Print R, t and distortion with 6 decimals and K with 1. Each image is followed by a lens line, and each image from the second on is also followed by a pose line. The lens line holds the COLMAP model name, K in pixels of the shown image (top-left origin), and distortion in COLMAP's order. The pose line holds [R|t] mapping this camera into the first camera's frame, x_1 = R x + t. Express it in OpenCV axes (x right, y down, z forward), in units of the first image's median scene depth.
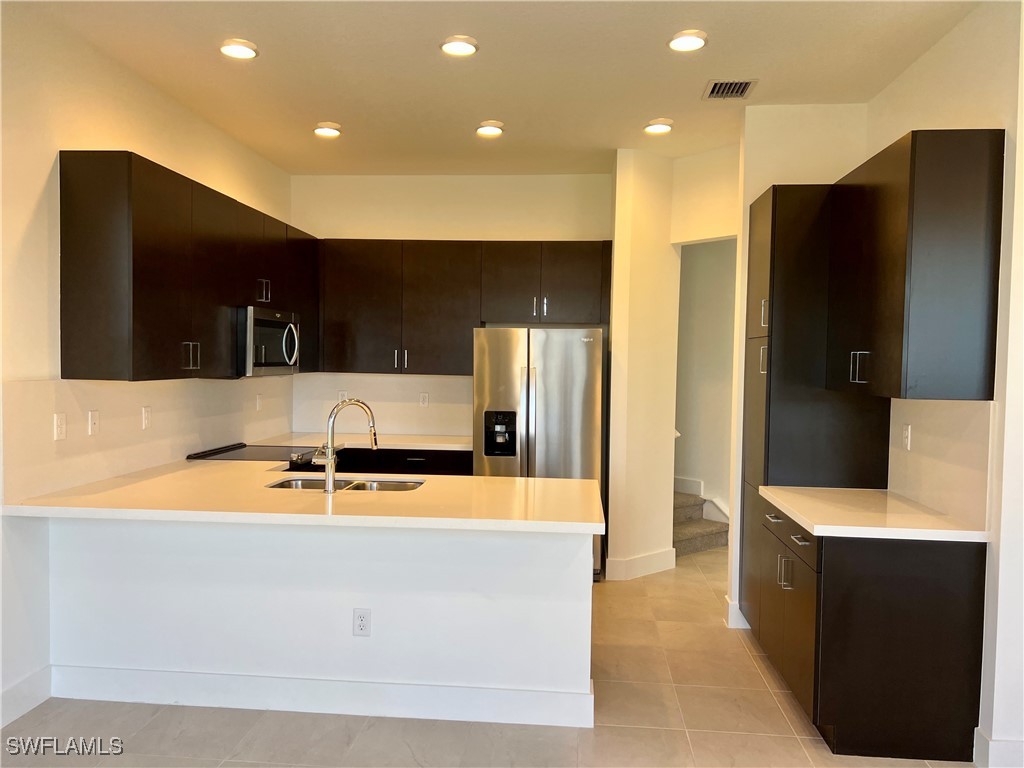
lens RADIAL K [[765.9, 0, 512.0], [0, 765.9, 384.0], [0, 0, 1]] dist [0.001107, 0.005751]
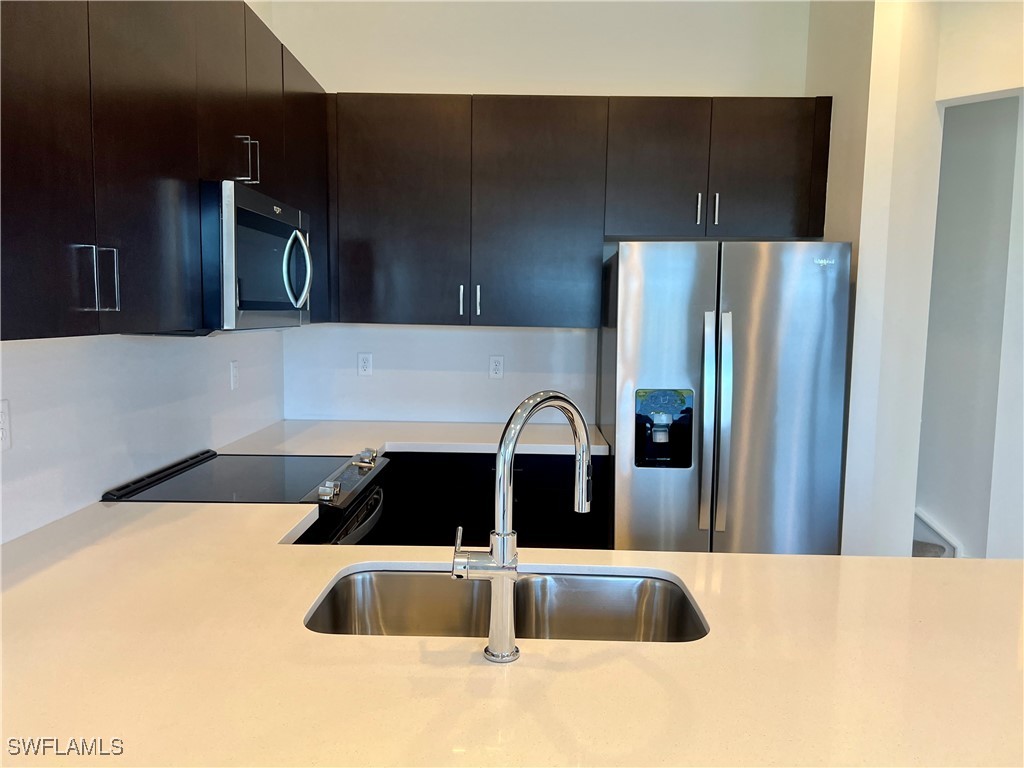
lens RADIAL K [[786.3, 0, 509.6], [0, 786.3, 398.5], [0, 0, 1]] dist [0.004221, 0.003647]
pose [[0.998118, -0.010726, 0.060383, -0.172690], [0.006111, 0.997080, 0.076115, -0.002977], [-0.061023, -0.075603, 0.995269, 0.433126]]
